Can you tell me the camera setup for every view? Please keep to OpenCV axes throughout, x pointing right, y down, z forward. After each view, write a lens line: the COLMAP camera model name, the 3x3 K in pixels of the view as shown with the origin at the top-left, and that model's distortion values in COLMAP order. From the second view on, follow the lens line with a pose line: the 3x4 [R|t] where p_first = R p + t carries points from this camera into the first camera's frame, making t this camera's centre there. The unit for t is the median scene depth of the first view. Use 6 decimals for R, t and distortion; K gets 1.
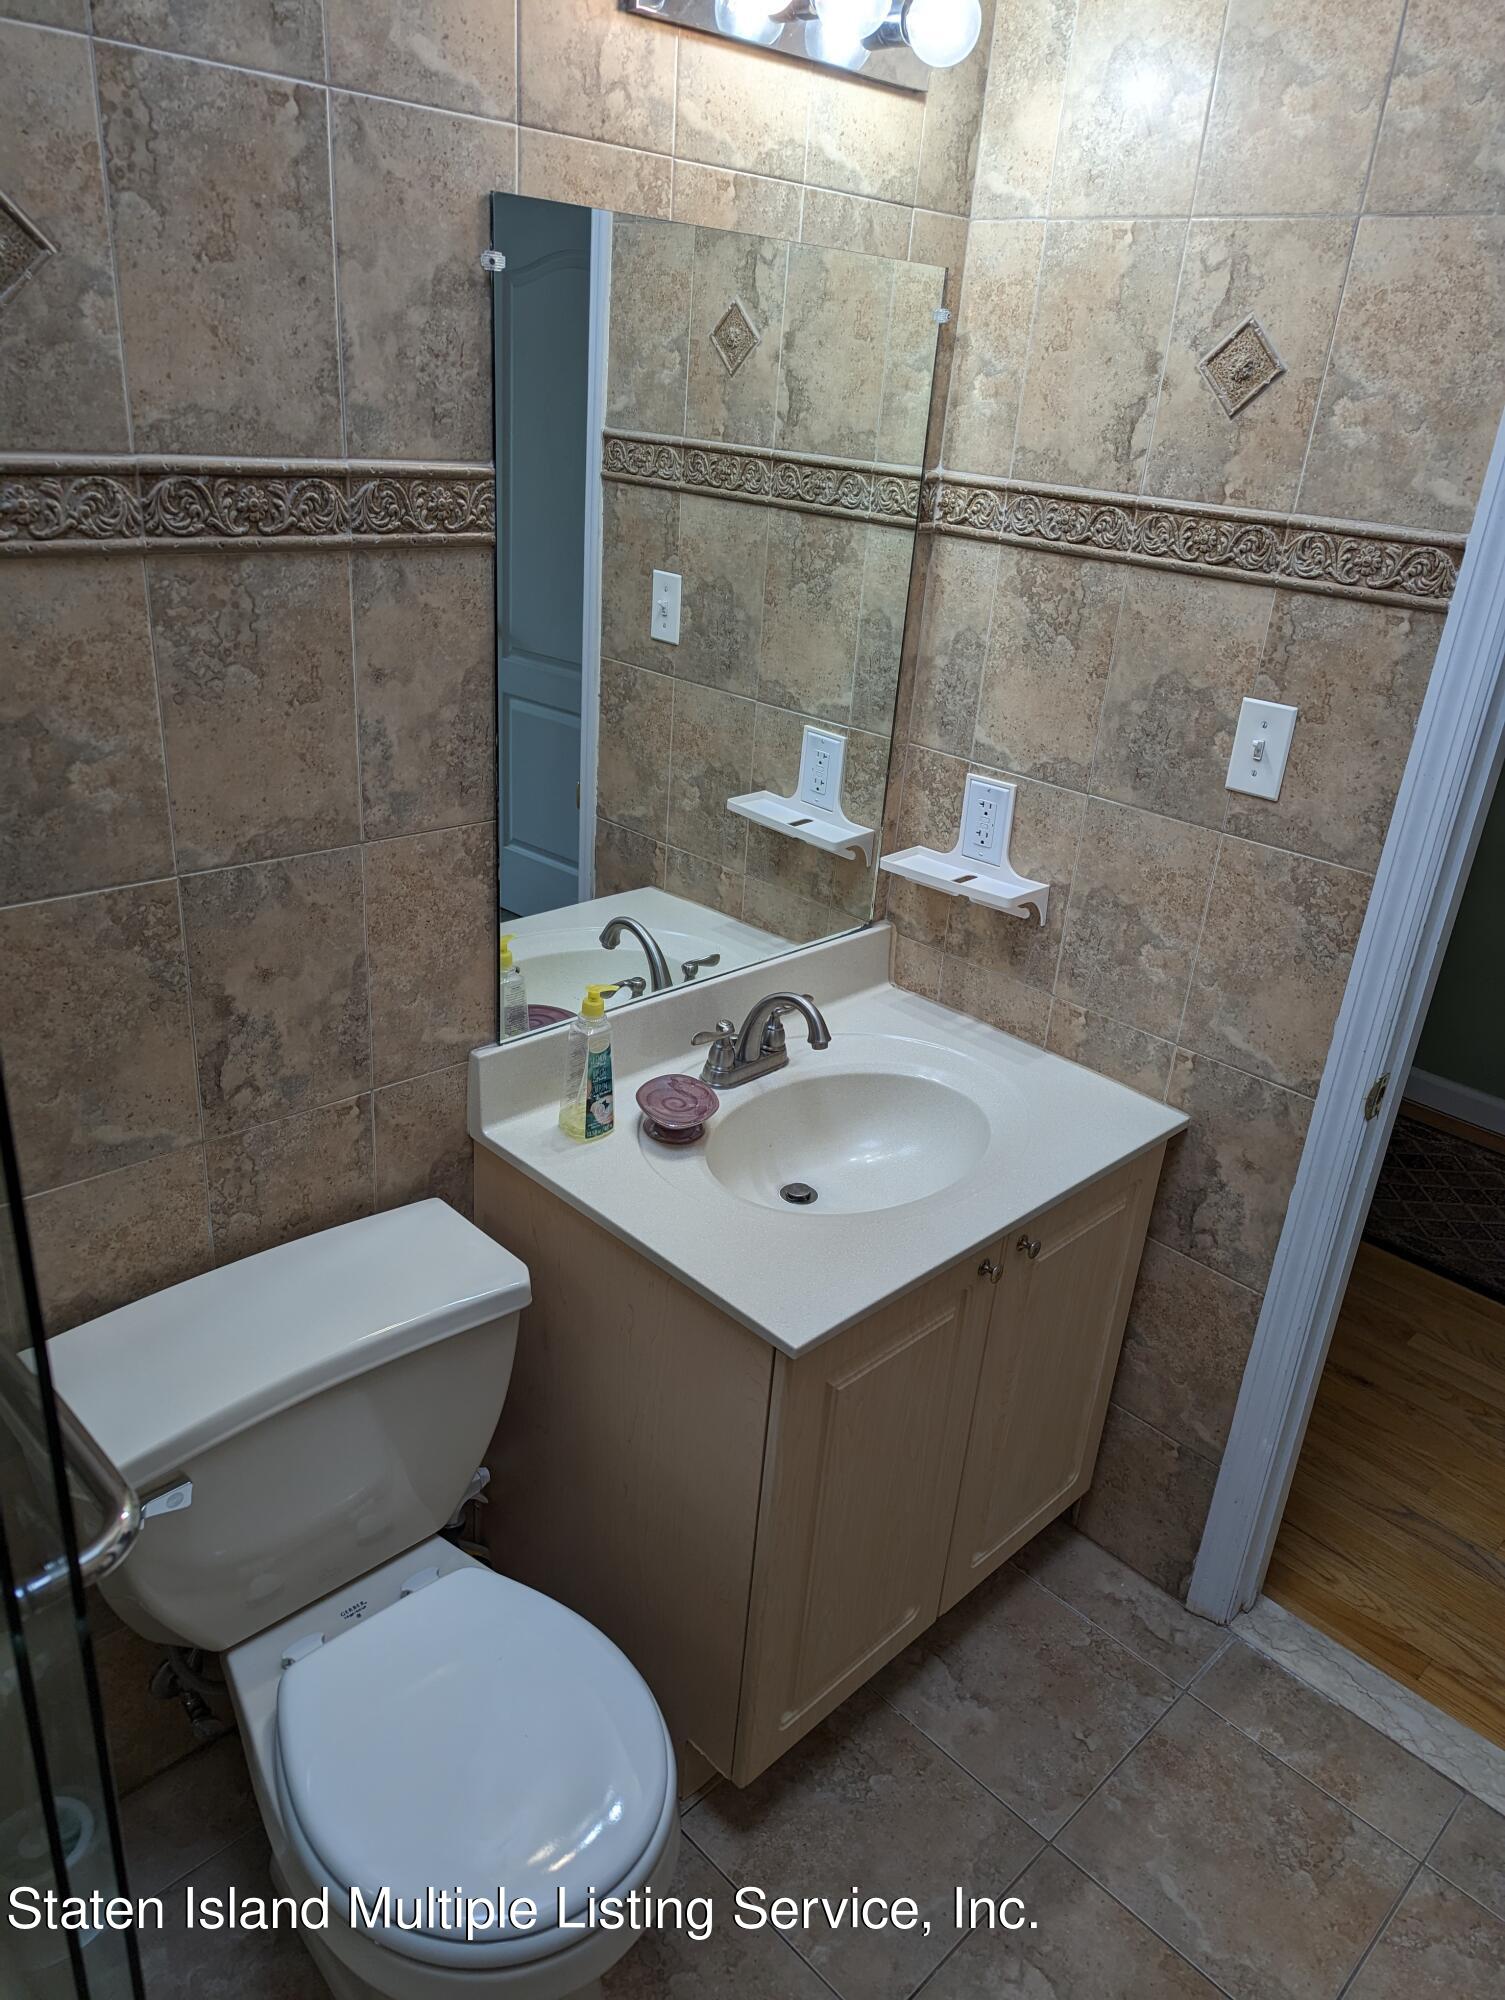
lens RADIAL K [[1399.0, 0, 748.4], [0, 1399.0, 998.0], [0, 0, 1]] dist [0.008290, -0.023770]
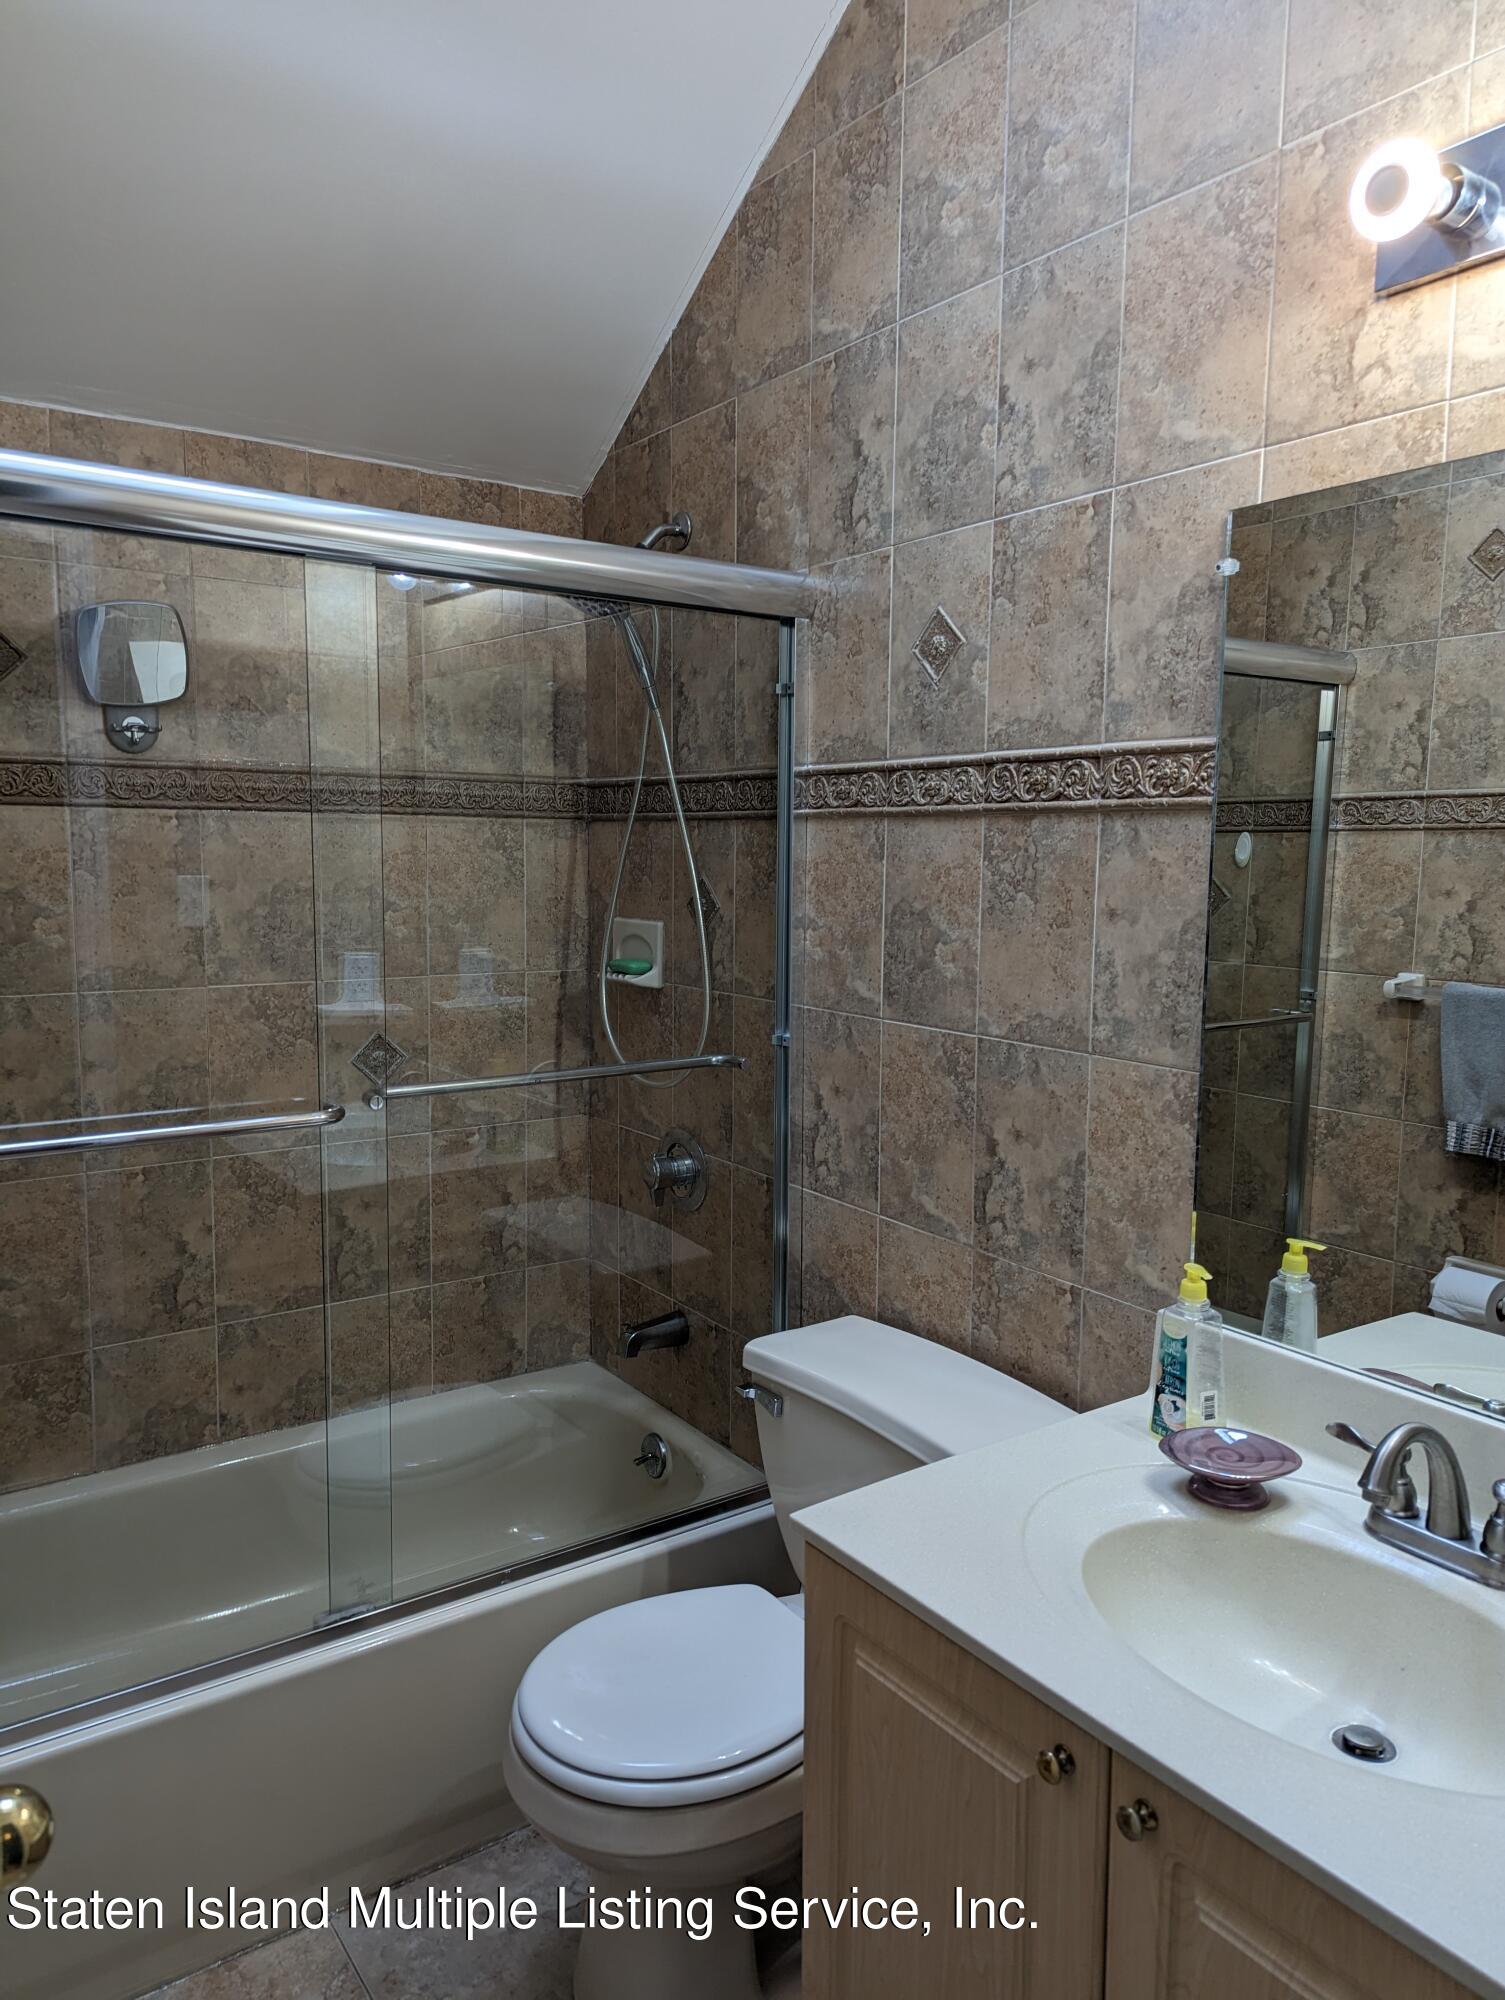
lens RADIAL K [[1399.0, 0, 751.1], [0, 1399.0, 1003.2], [0, 0, 1]] dist [0.008290, -0.023770]
pose [[-0.166473, 0.023763, -0.985760, 1.022819], [-0.425482, 0.900118, 0.093553, -0.151521], [0.889523, 0.434997, -0.139735, 0.981966]]
